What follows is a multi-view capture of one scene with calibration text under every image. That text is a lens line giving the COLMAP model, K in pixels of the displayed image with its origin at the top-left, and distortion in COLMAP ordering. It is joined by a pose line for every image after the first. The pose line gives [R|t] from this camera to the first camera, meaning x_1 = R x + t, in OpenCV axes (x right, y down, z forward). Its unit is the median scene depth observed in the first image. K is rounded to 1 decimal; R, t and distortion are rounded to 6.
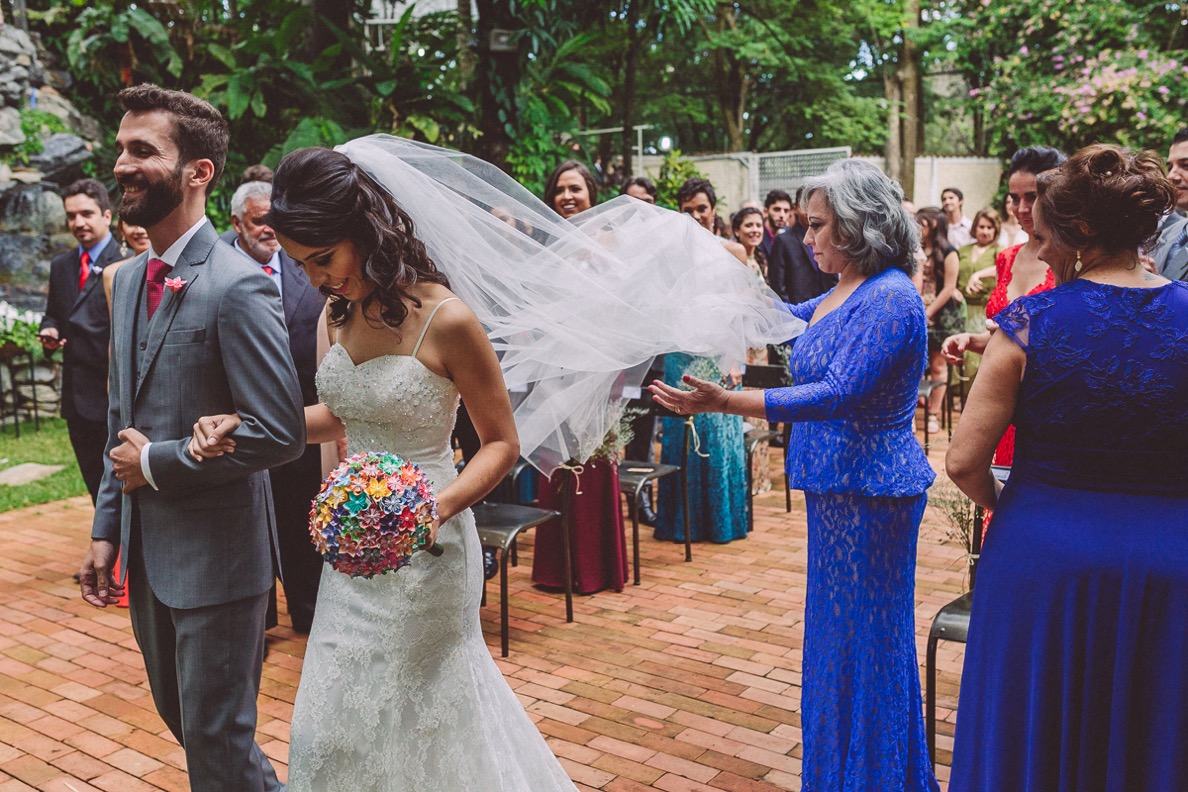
lens RADIAL K [[1155.9, 0, 603.7], [0, 1155.9, 381.0], [0, 0, 1]] dist [0.008030, 0.000000]
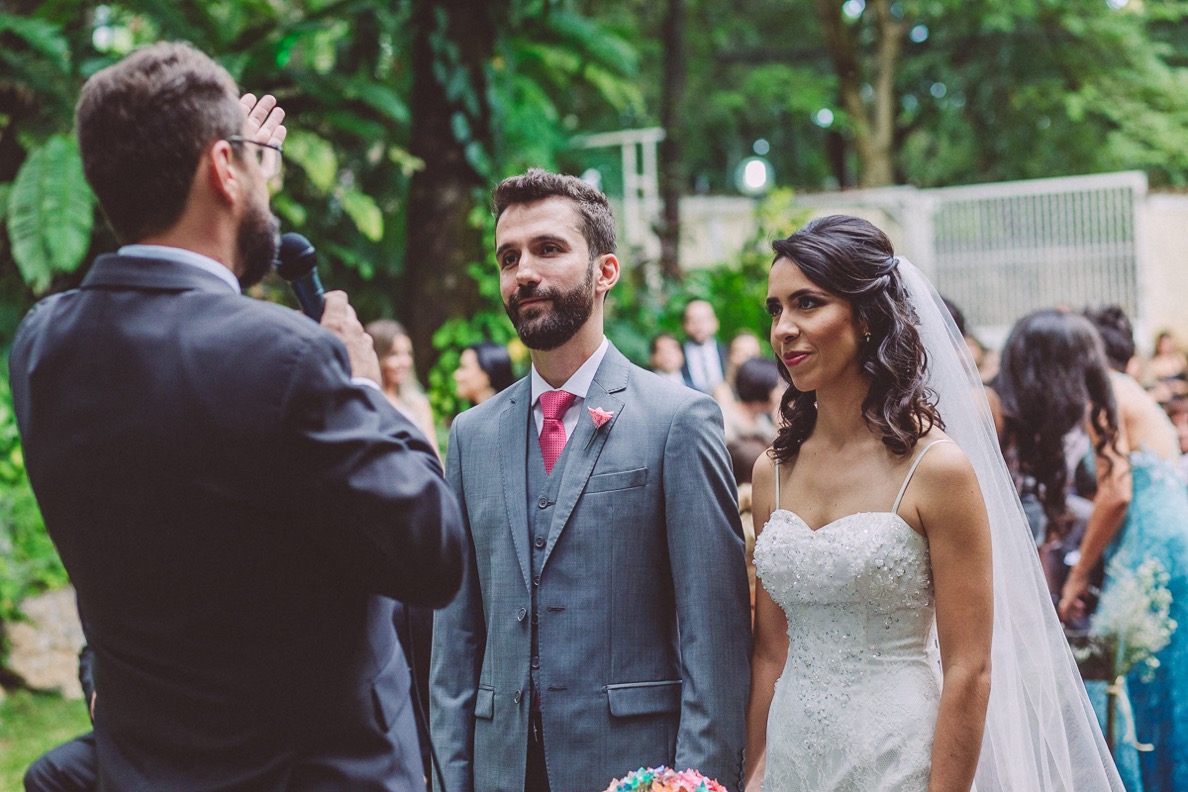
lens RADIAL K [[2980.5, 0, 596.5], [0, 2980.5, 390.9], [0, 0, 1]] dist [0.299823, 0.000000]
pose [[0.998890, -0.008887, 0.046252, -0.058354], [0.014606, 0.992070, -0.124833, 0.018497], [-0.044776, 0.125370, 0.991099, -0.122296]]
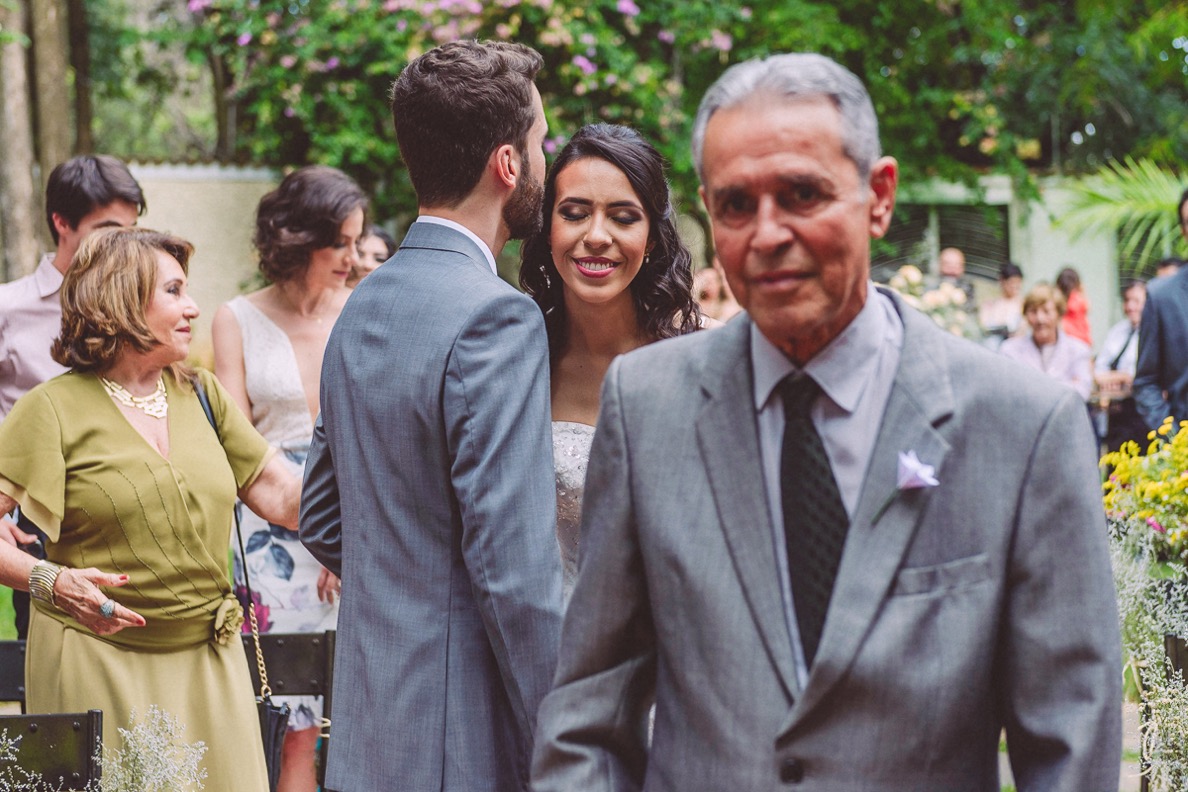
lens RADIAL K [[2294.5, 0, 603.7], [0, 2294.5, 407.5], [0, 0, 1]] dist [0.003432, 0.000000]
pose [[0.896240, -0.024615, 0.442885, 0.094086], [0.070389, 0.993700, -0.087214, -0.030788], [-0.437948, 0.109339, 0.892326, 0.254784]]
